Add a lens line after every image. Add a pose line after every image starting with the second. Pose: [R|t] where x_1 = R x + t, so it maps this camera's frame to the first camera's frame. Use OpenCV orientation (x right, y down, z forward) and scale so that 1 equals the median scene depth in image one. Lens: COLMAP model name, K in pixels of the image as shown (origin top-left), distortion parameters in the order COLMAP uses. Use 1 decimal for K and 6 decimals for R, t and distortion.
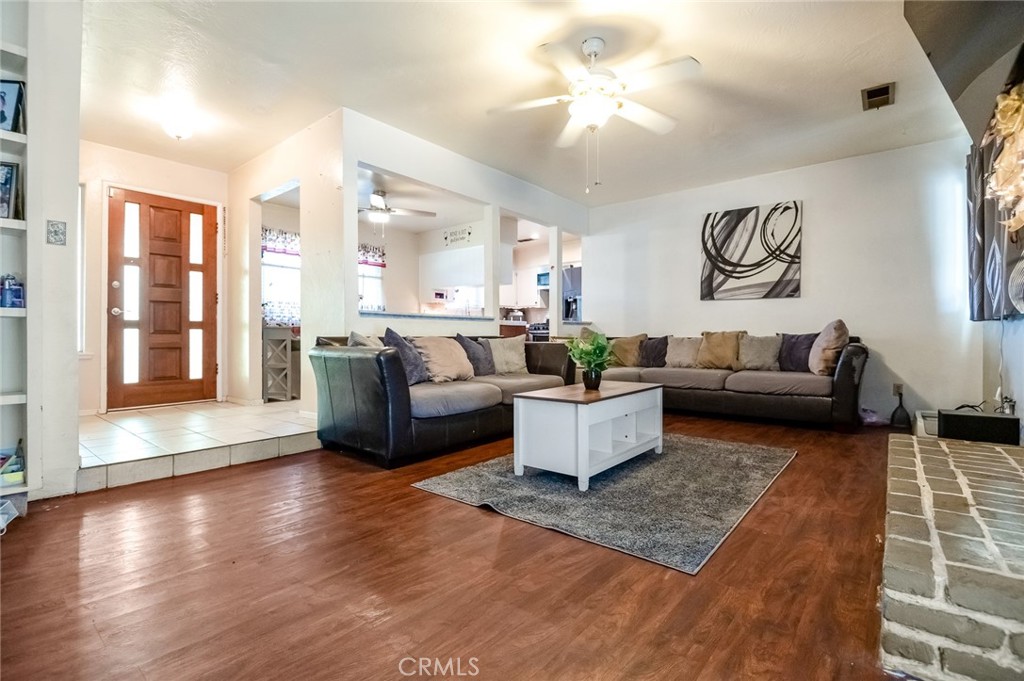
lens RADIAL K [[471.6, 0, 510.5], [0, 471.6, 336.6], [0, 0, 1]] dist [-0.009288, -0.000944]
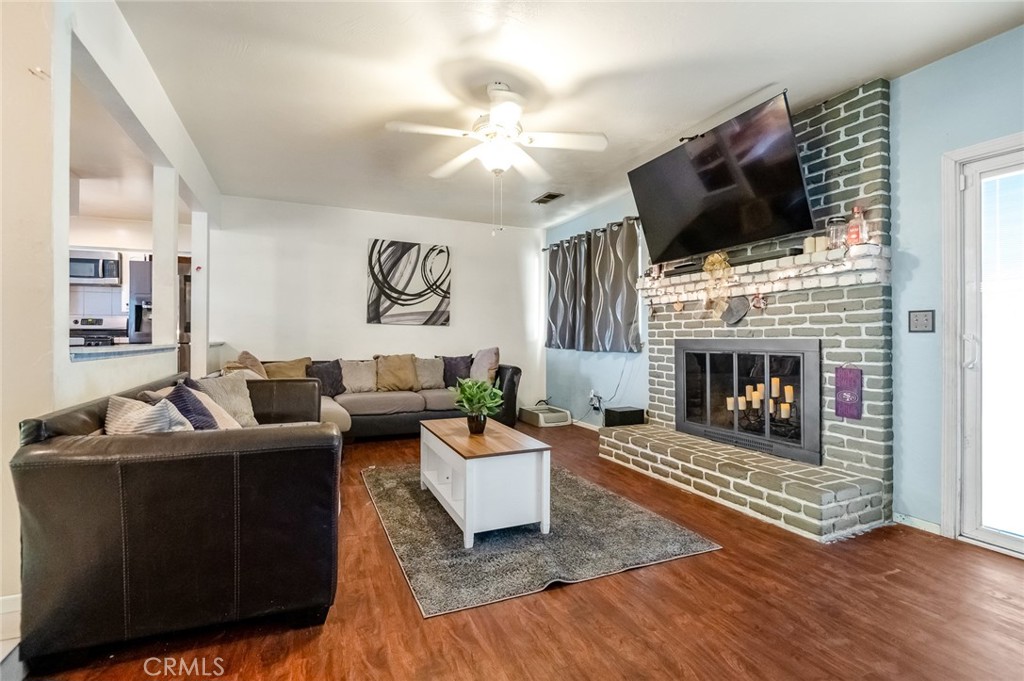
lens RADIAL K [[471.6, 0, 512.4], [0, 471.6, 338.9], [0, 0, 1]] dist [-0.009288, -0.000944]
pose [[0.448164, 0.003726, 0.893944, -0.376829], [-0.005582, 0.999983, -0.001369, -0.045733], [-0.893934, -0.004376, 0.448177, 0.280836]]
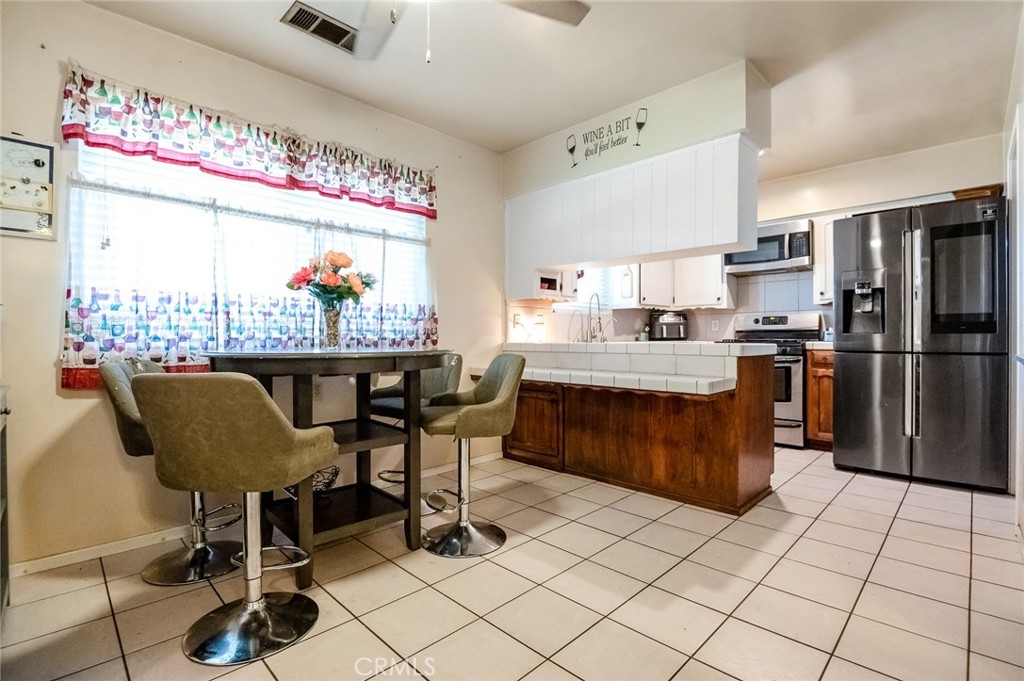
lens RADIAL K [[471.6, 0, 511.7], [0, 471.6, 337.7], [0, 0, 1]] dist [-0.009288, -0.000944]
pose [[0.995012, 0.004546, -0.099654, -0.211941], [-0.004120, 0.999981, 0.004485, -0.053159], [0.099673, -0.004052, 0.995012, 0.802190]]
